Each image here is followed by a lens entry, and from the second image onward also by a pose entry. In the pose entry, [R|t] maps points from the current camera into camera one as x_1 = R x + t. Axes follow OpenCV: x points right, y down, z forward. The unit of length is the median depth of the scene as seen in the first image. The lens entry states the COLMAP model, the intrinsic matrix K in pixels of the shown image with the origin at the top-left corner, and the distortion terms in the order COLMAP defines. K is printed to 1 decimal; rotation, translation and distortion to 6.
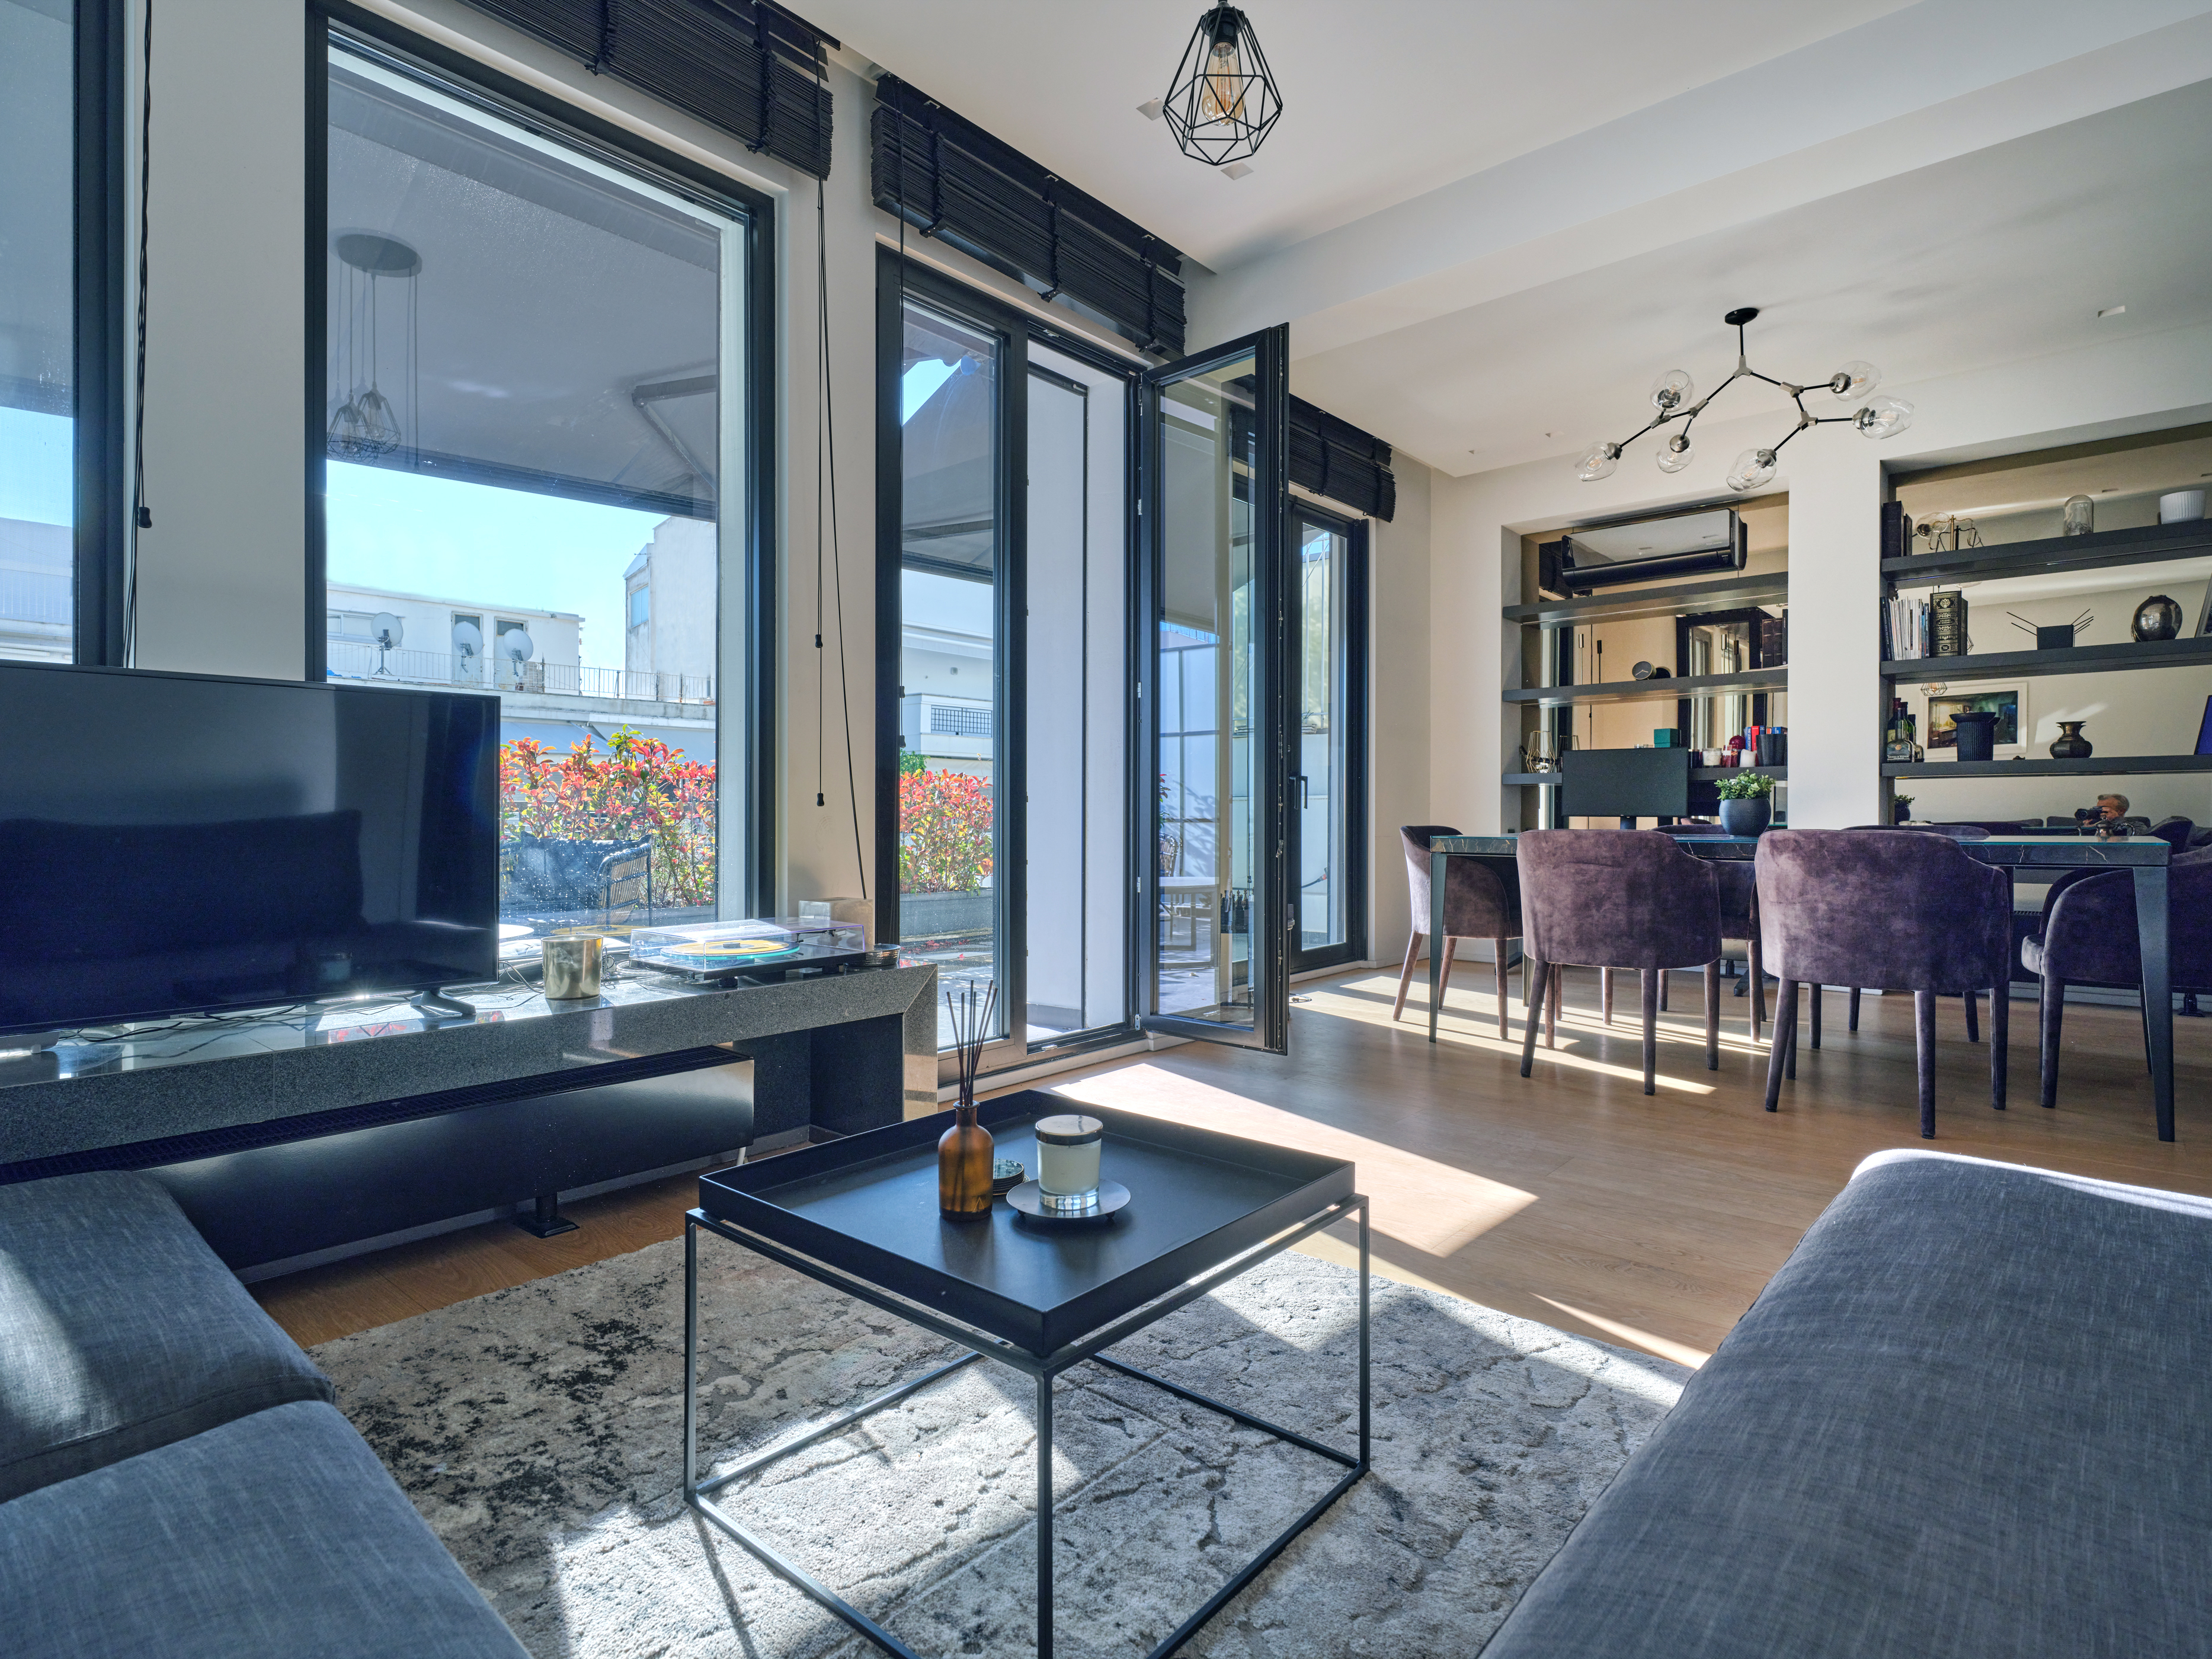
lens RADIAL K [[1151.9, 0, 1106.0], [0, 1151.9, 829.5], [0, 0, 1]] dist [-0.002612, -0.001039]
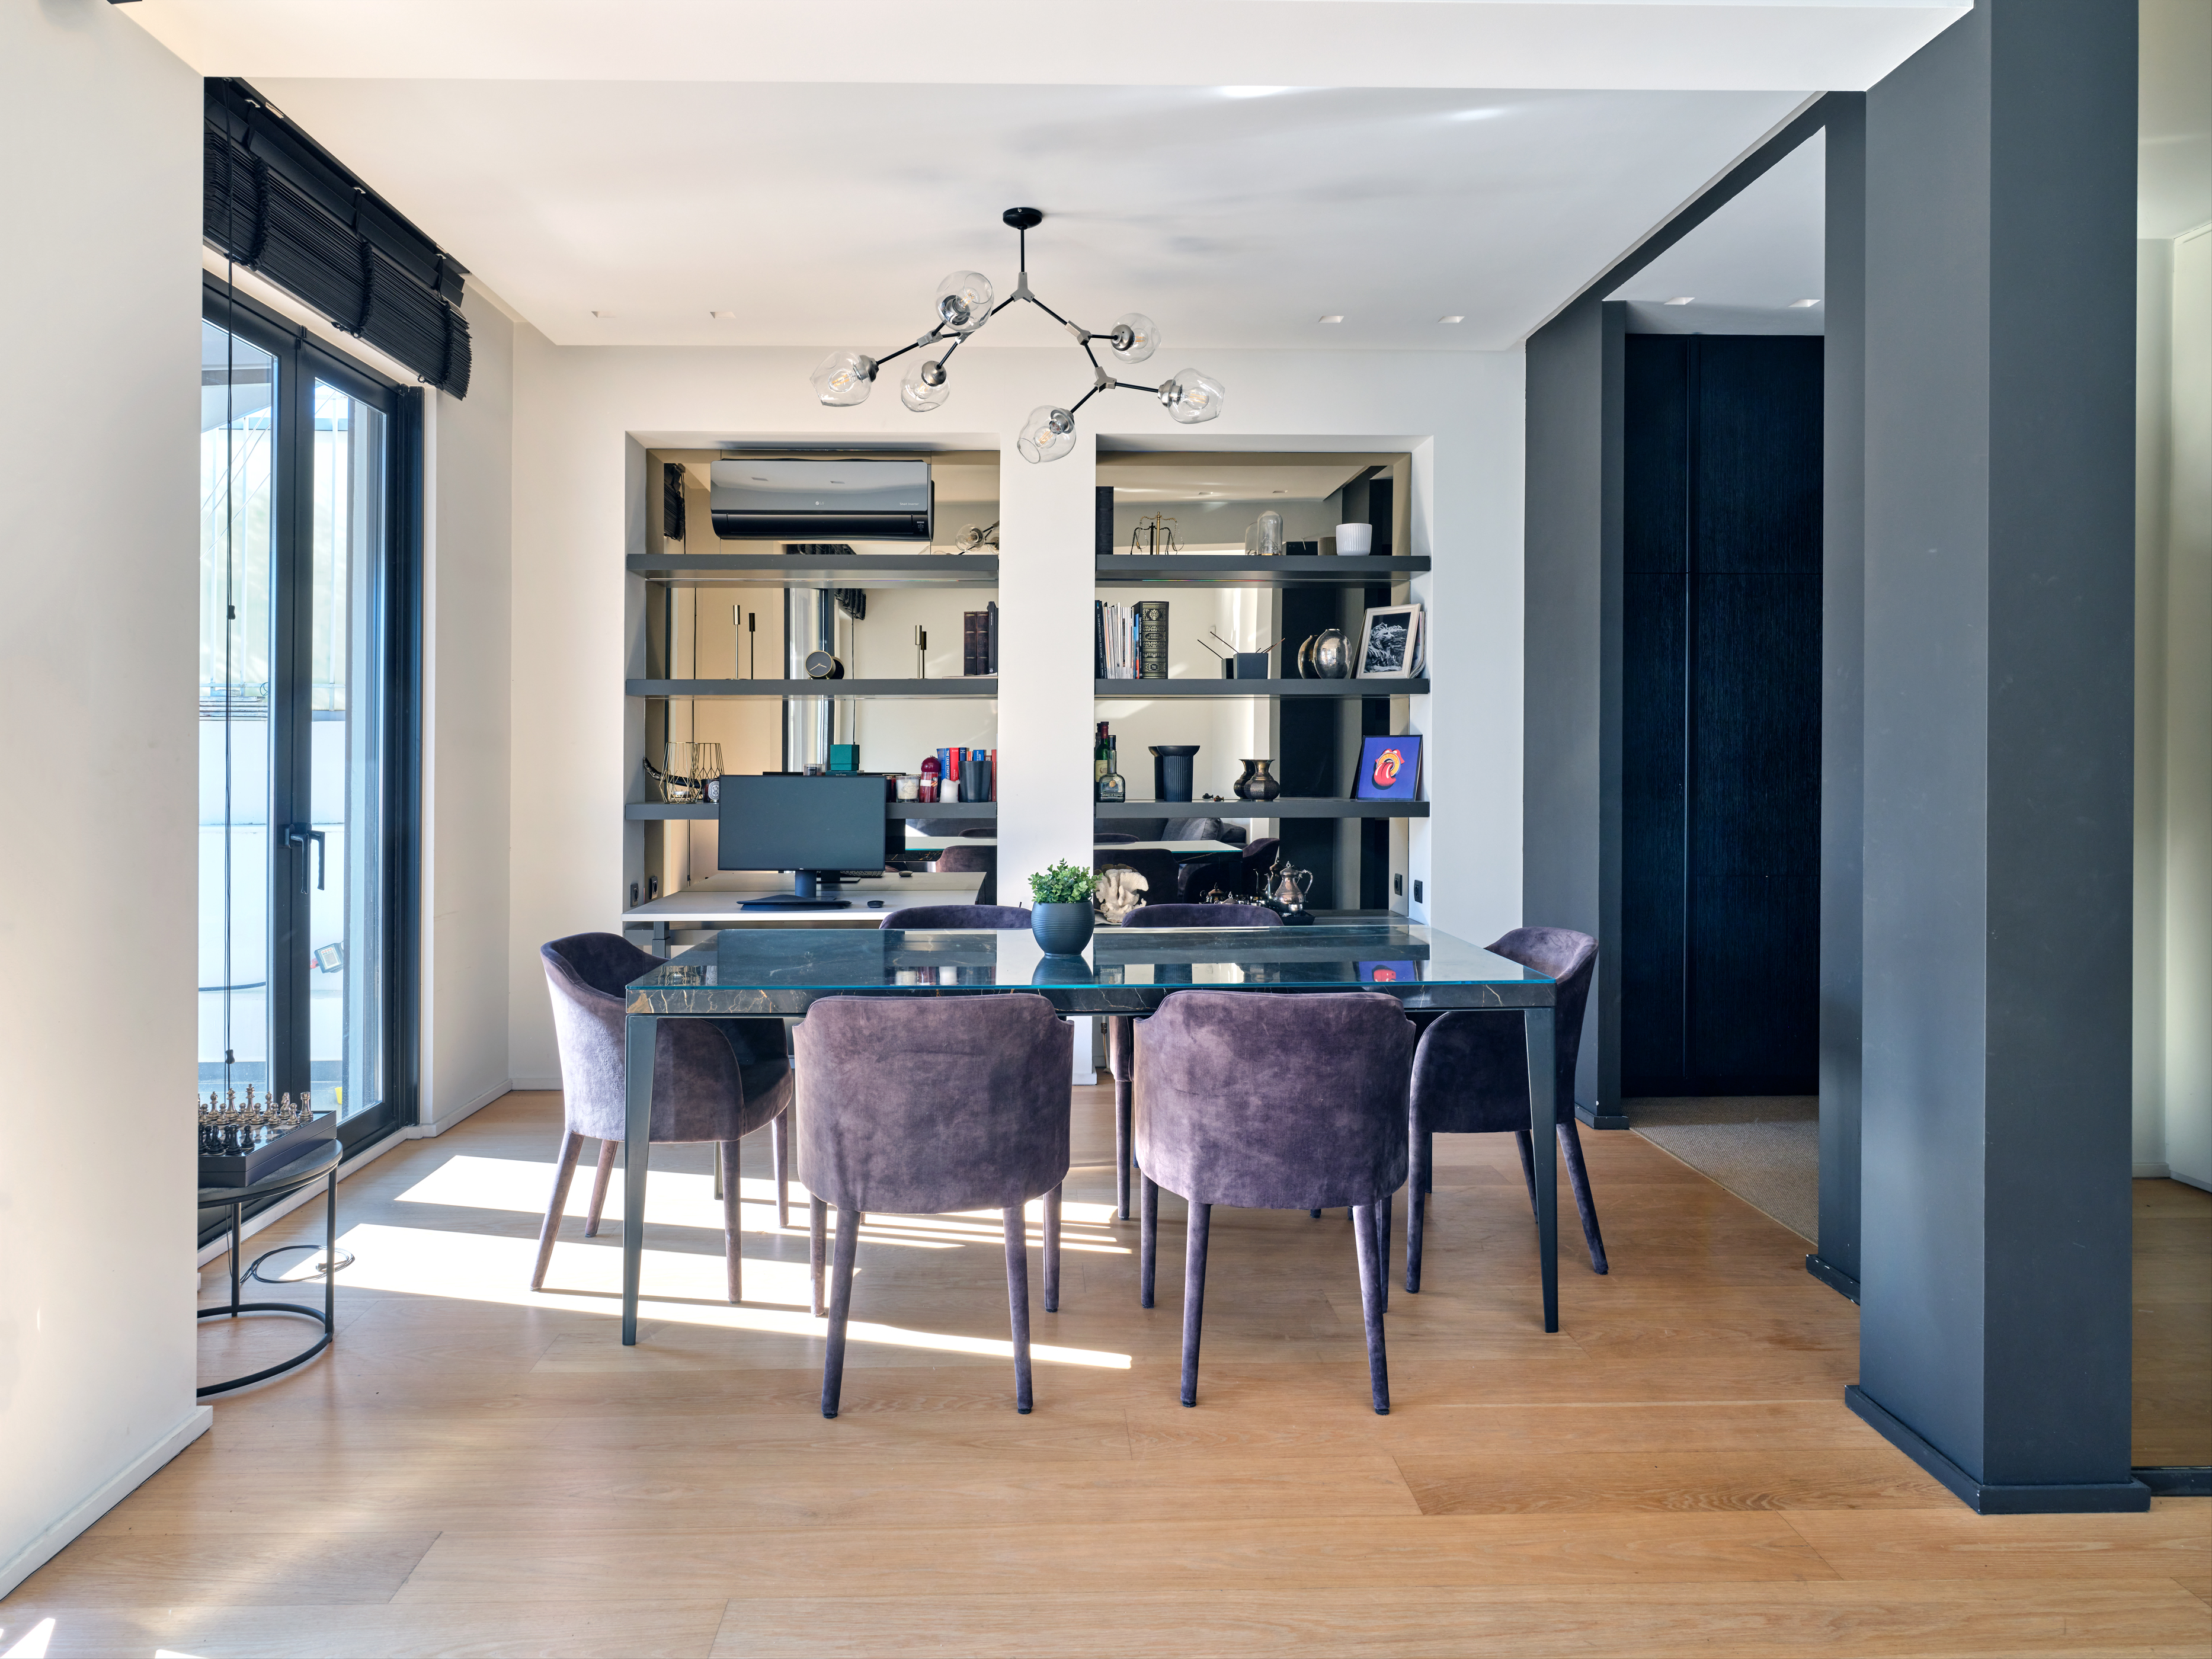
lens RADIAL K [[1446.7, 0, 1096.8], [0, 1446.7, 779.6], [0, 0, 1]] dist [-0.004625, -0.000273]
pose [[0.737953, 0.000810, 0.674852, -0.034213], [0.001285, 0.999996, -0.002605, -0.107588], [-0.674851, 0.002790, 0.737949, 0.356932]]
